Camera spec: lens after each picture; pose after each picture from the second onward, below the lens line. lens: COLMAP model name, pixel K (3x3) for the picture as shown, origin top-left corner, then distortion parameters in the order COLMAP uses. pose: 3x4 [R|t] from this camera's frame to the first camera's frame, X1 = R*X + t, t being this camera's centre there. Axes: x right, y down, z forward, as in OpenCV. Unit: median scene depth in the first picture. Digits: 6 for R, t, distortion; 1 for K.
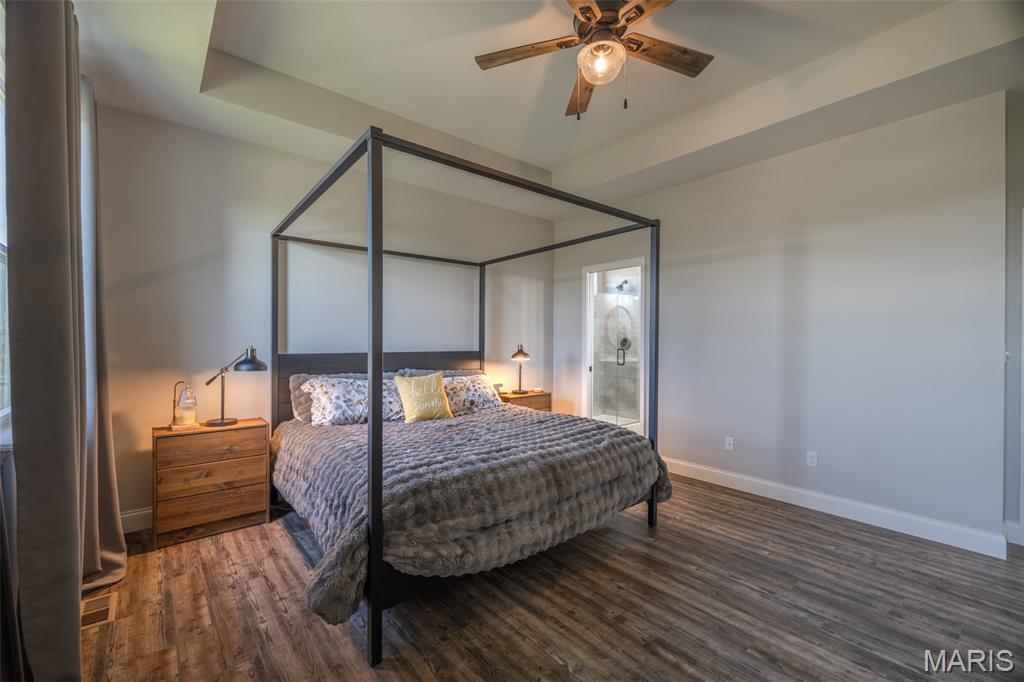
lens RADIAL K [[426.0, 0, 506.5], [0, 426.0, 341.8], [0, 0, 1]] dist [-0.001539, -0.000635]
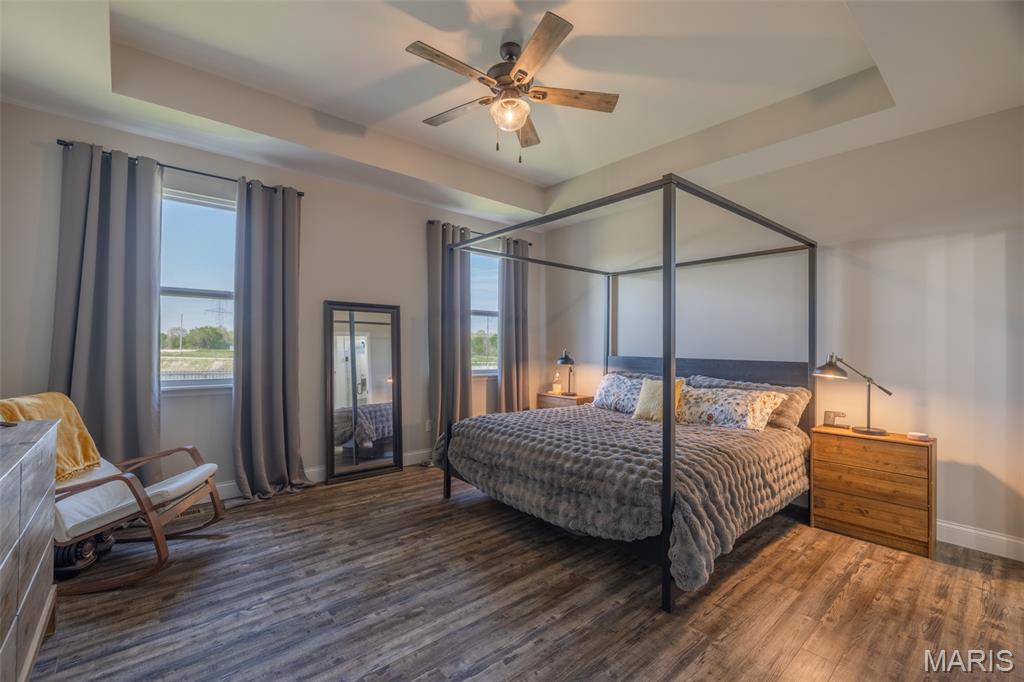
lens RADIAL K [[433.4, 0, 515.7], [0, 433.4, 344.9], [0, 0, 1]] dist [0.001433, 0.000070]
pose [[0.025636, 0.004509, -0.999661, 1.022224], [-0.003970, 0.999982, 0.004409, -0.014392], [0.999663, 0.003856, 0.025653, 0.698372]]
